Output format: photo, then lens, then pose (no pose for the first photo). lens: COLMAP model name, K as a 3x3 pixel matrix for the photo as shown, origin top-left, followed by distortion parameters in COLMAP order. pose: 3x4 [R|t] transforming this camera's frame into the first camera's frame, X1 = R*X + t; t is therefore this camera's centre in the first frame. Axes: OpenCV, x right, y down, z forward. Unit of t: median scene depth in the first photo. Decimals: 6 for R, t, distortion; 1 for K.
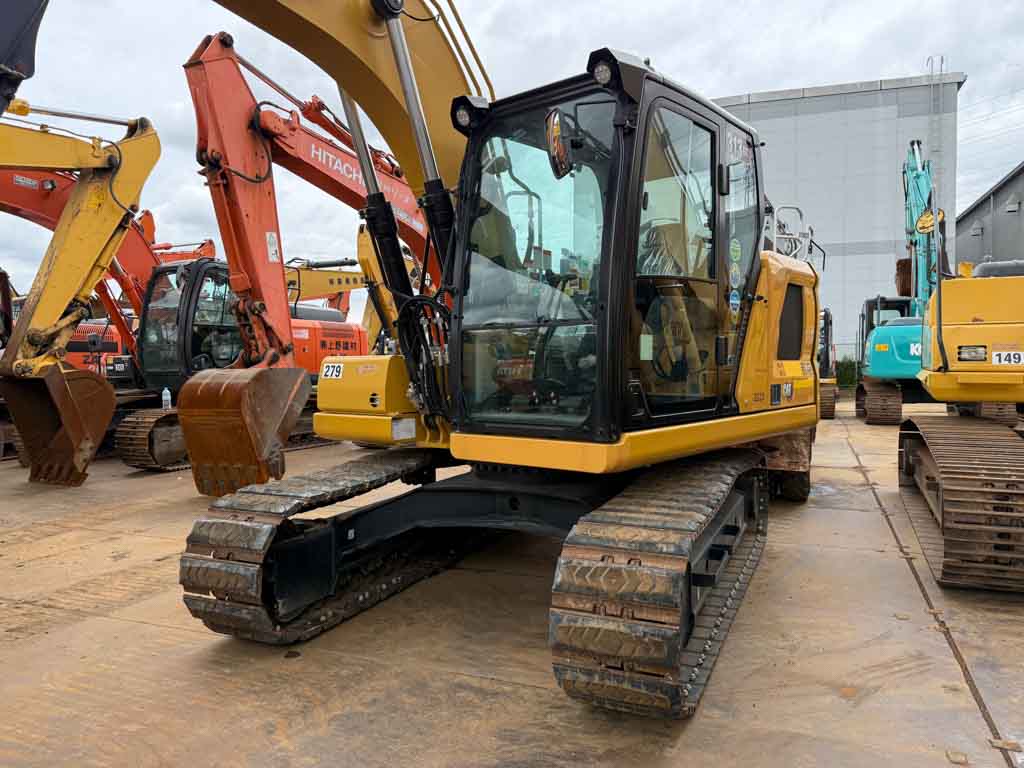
lens RADIAL K [[738.6, 0, 512.0], [0, 738.6, 384.0], [0, 0, 1]] dist [0.069877, -0.106691]
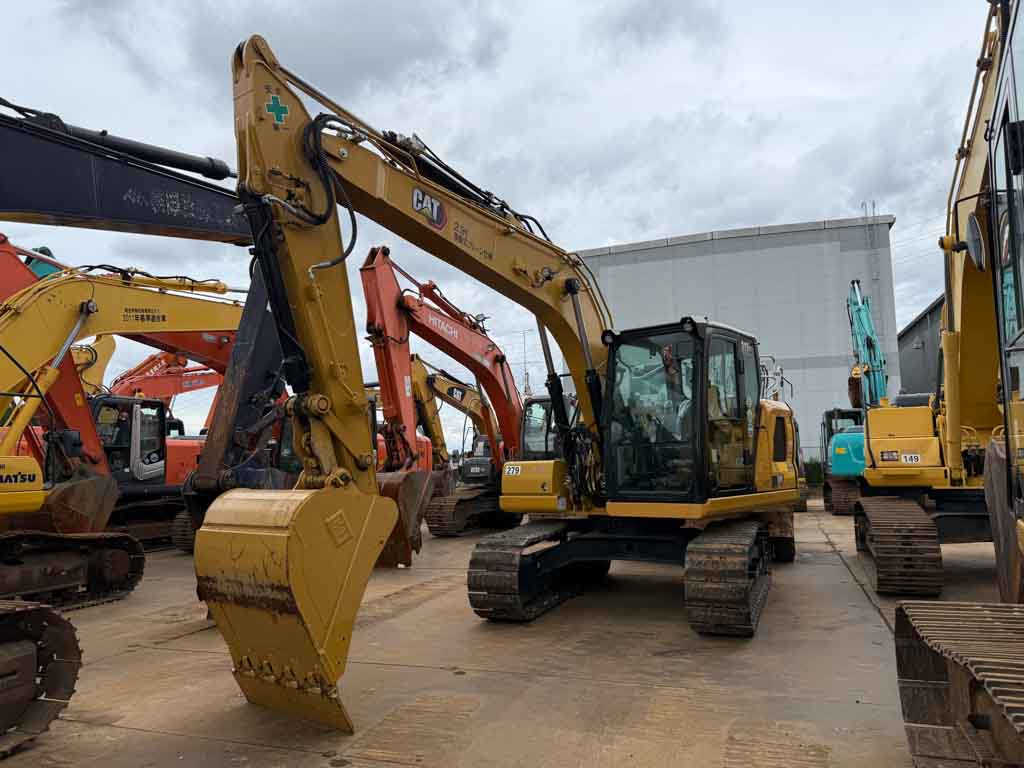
lens RADIAL K [[695.8, 0, 512.0], [0, 695.8, 384.0], [0, 0, 1]] dist [0.101804, -0.210254]
pose [[0.999725, -0.010330, 0.021056, -0.164660], [0.013300, 0.989165, -0.146205, 0.011564], [-0.019317, 0.146445, 0.989030, -0.364275]]
